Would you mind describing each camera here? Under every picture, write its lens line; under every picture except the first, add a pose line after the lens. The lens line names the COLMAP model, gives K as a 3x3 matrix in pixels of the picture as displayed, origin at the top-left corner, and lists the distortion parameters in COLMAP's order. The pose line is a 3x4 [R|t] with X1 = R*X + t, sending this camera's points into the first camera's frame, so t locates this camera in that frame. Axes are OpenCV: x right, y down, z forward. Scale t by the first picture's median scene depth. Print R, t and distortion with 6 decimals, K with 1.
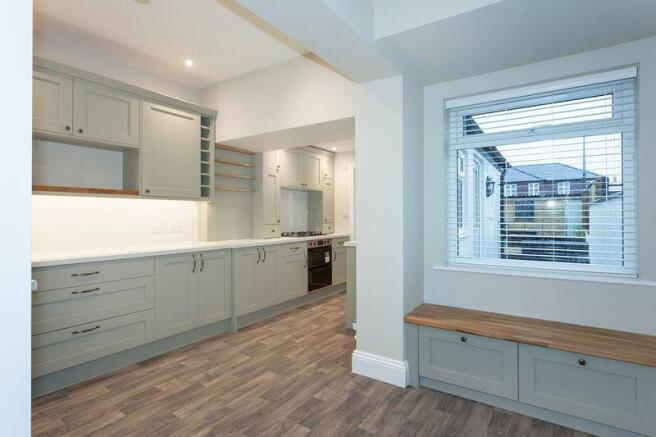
lens RADIAL K [[353.2, 0, 304.9], [0, 353.2, 216.1], [0, 0, 1]] dist [-0.000105, 0.000250]
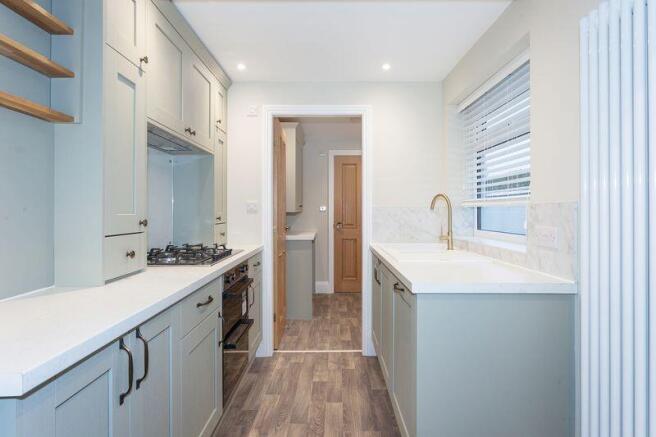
lens RADIAL K [[390.3, 0, 328.7], [0, 390.3, 209.5], [0, 0, 1]] dist [0.001450, 0.000131]
pose [[0.812839, 0.004270, 0.582473, -0.176738], [-0.001873, 0.999987, -0.004717, 0.003595], [-0.582486, 0.002744, 0.812836, 0.719545]]
